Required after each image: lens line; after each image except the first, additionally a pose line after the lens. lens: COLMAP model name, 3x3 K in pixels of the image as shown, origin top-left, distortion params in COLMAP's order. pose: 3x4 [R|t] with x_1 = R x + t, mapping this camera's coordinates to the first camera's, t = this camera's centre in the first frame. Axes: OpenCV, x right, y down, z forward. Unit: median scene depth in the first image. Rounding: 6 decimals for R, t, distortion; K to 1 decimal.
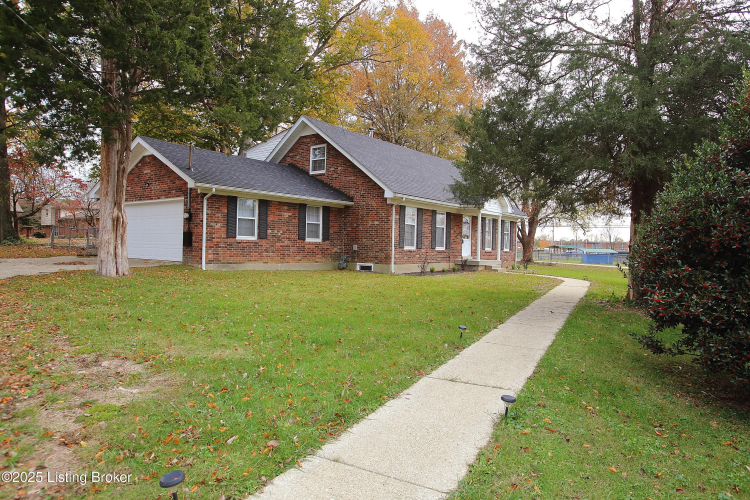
lens RADIAL K [[501.4, 0, 375.0], [0, 501.4, 250.0], [0, 0, 1]] dist [-0.002067, -0.000281]
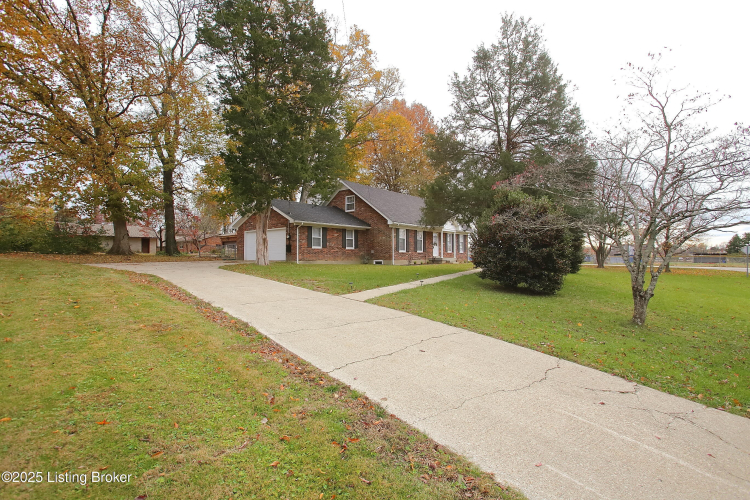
lens RADIAL K [[365.4, 0, 375.0], [0, 365.4, 250.0], [0, 0, 1]] dist [0.000353, 0.000003]
pose [[0.999488, -0.027750, -0.015930, -0.008576], [0.027358, 0.999329, -0.024357, 0.021122], [0.016595, 0.023909, 0.999576, -0.326246]]
